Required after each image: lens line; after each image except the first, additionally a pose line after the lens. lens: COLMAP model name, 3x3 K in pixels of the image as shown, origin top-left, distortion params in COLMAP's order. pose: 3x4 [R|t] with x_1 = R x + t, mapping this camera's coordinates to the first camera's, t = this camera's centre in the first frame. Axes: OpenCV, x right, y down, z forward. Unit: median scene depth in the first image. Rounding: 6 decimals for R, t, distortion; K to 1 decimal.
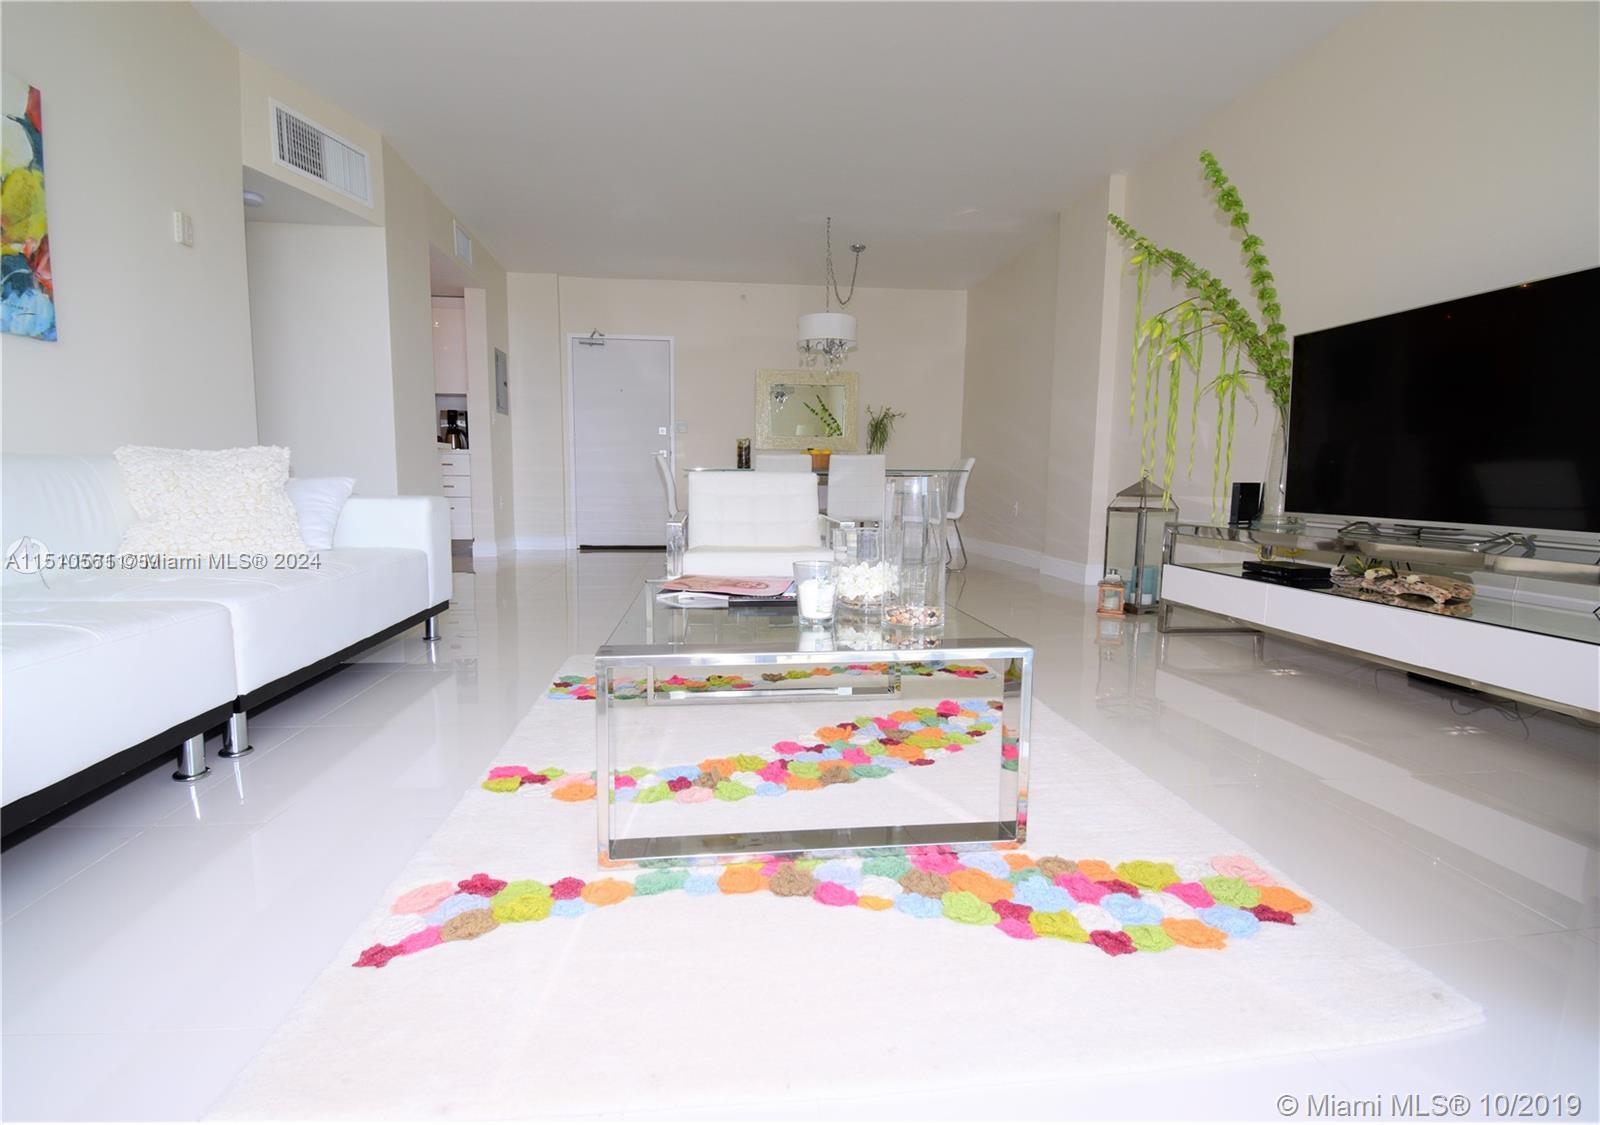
lens RADIAL K [[745.8, 0, 791.3], [0, 745.8, 570.4], [0, 0, 1]] dist [0.001499, -0.003460]
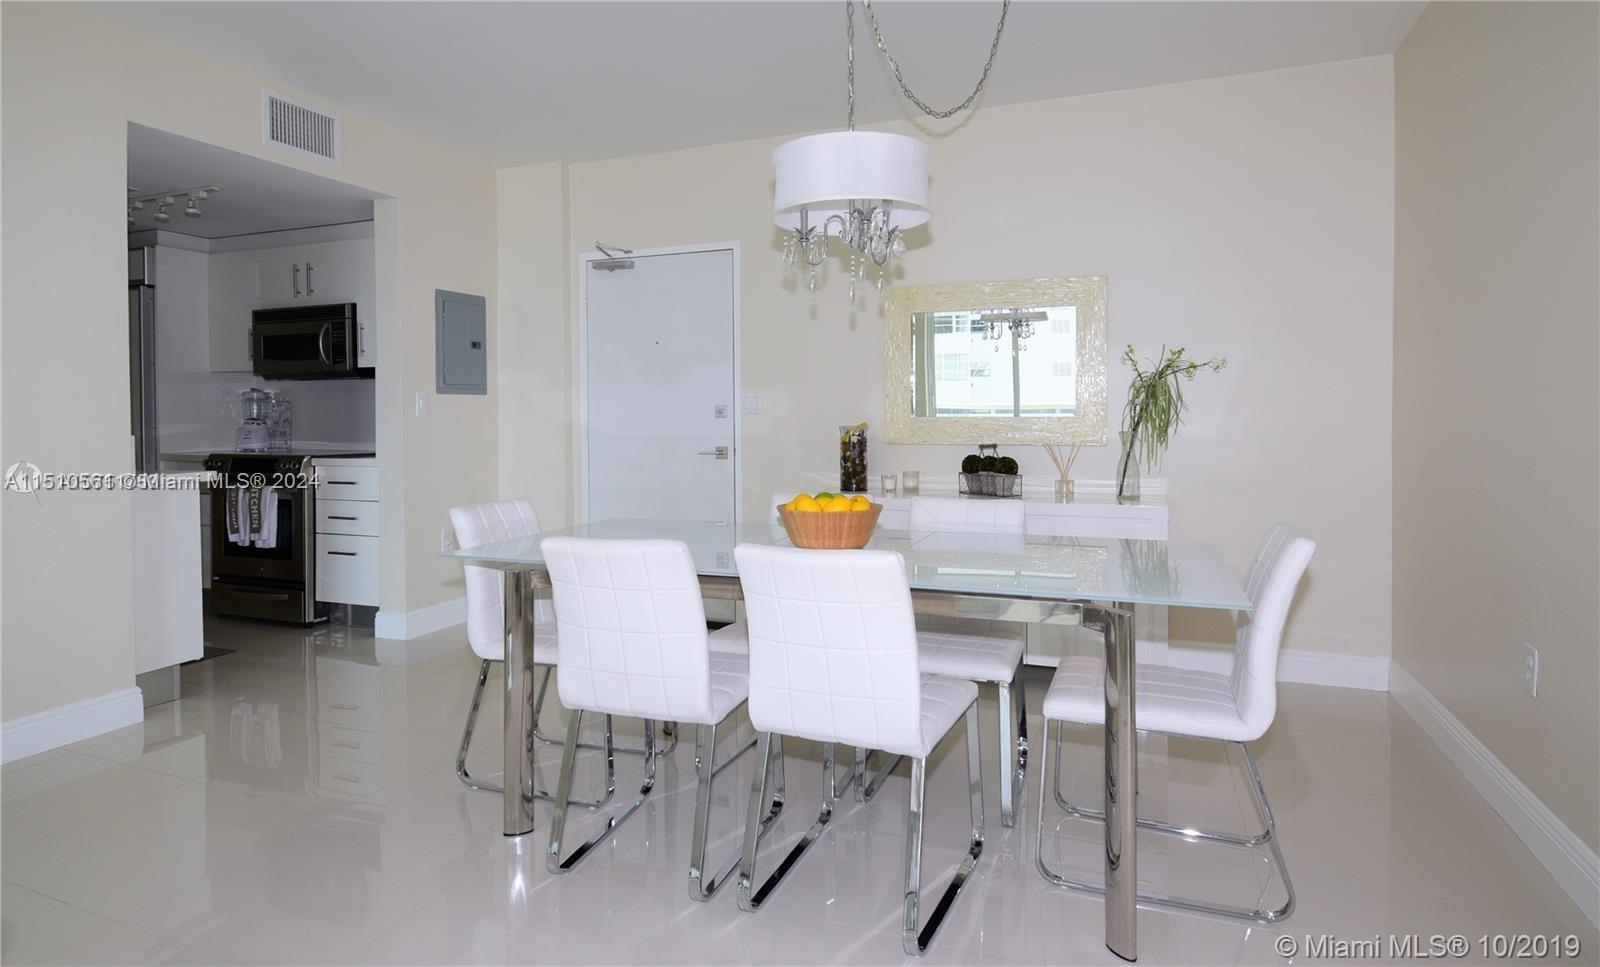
lens RADIAL K [[881.1, 0, 777.3], [0, 881.1, 411.2], [0, 0, 1]] dist [-0.004083, 0.000167]
pose [[0.873898, -0.013473, -0.485923, 0.535470], [-0.042876, 0.993584, -0.104658, -0.367279], [0.484215, 0.112295, 0.867713, 1.393691]]
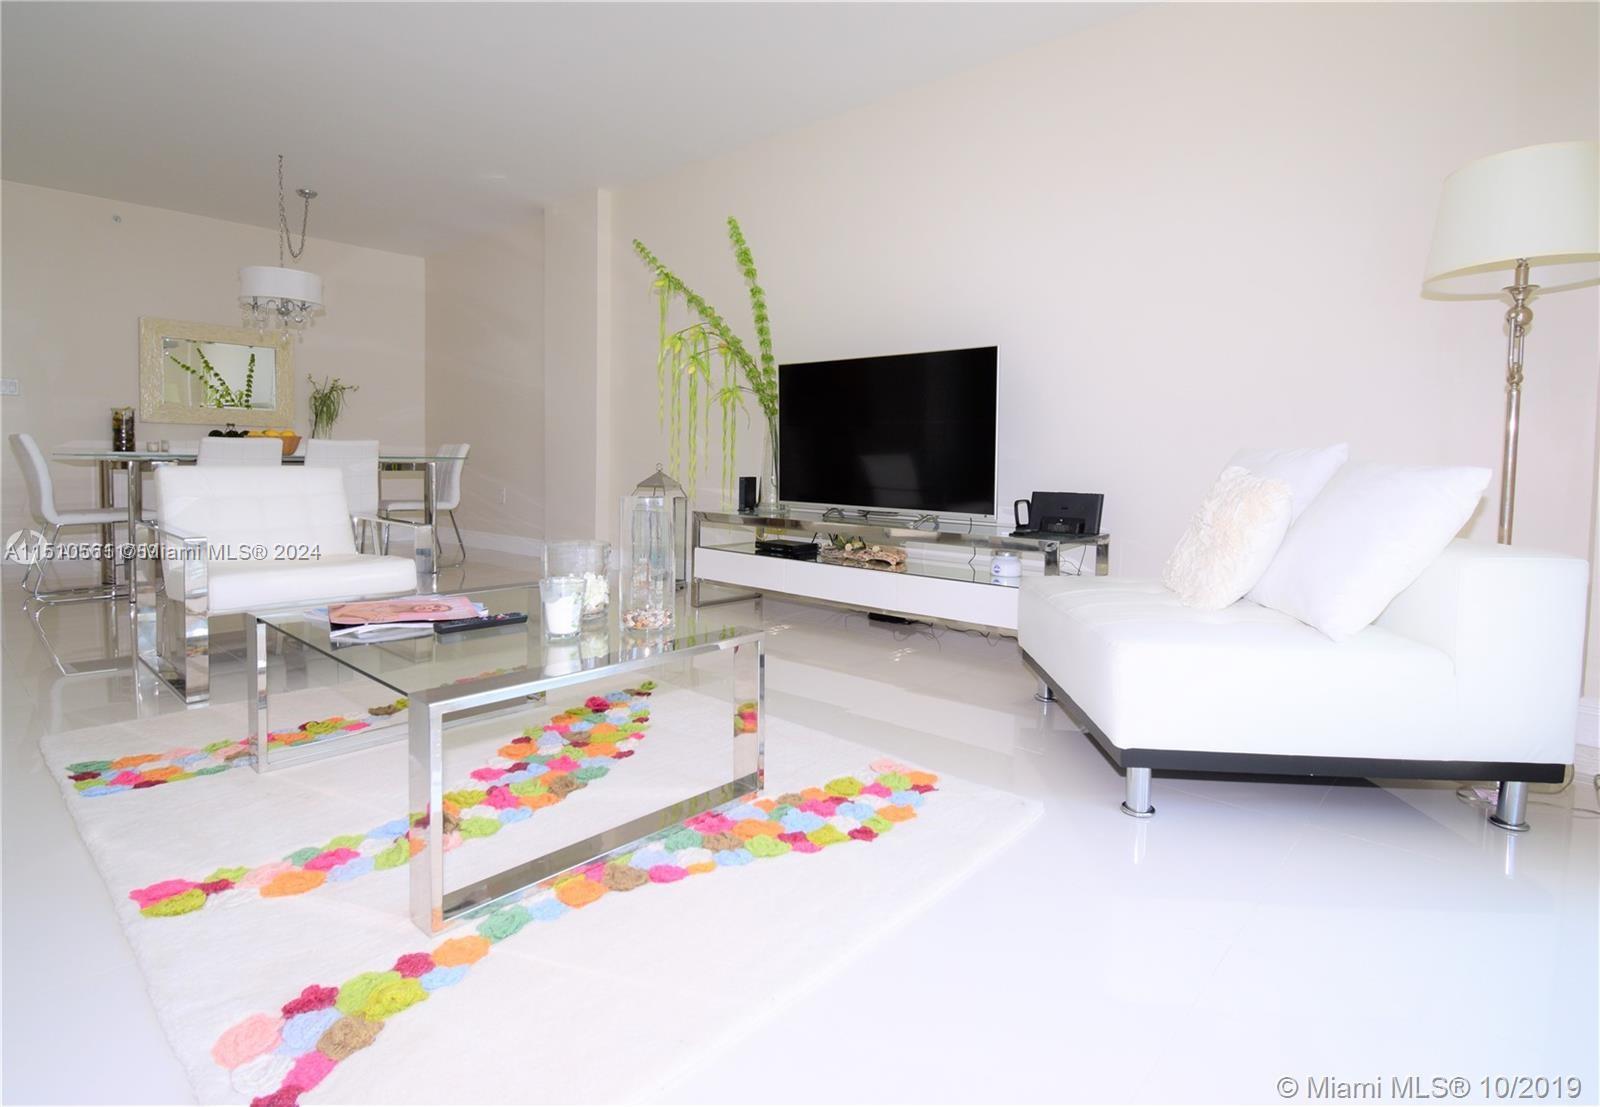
lens RADIAL K [[808.5, 0, 776.7], [0, 808.5, 501.4], [0, 0, 1]] dist [-0.003292, -0.006172]
pose [[0.754346, -0.030081, 0.655787, -0.302311], [0.069235, 0.997024, -0.033906, -0.038773], [-0.652816, 0.070980, 0.754184, -0.038552]]
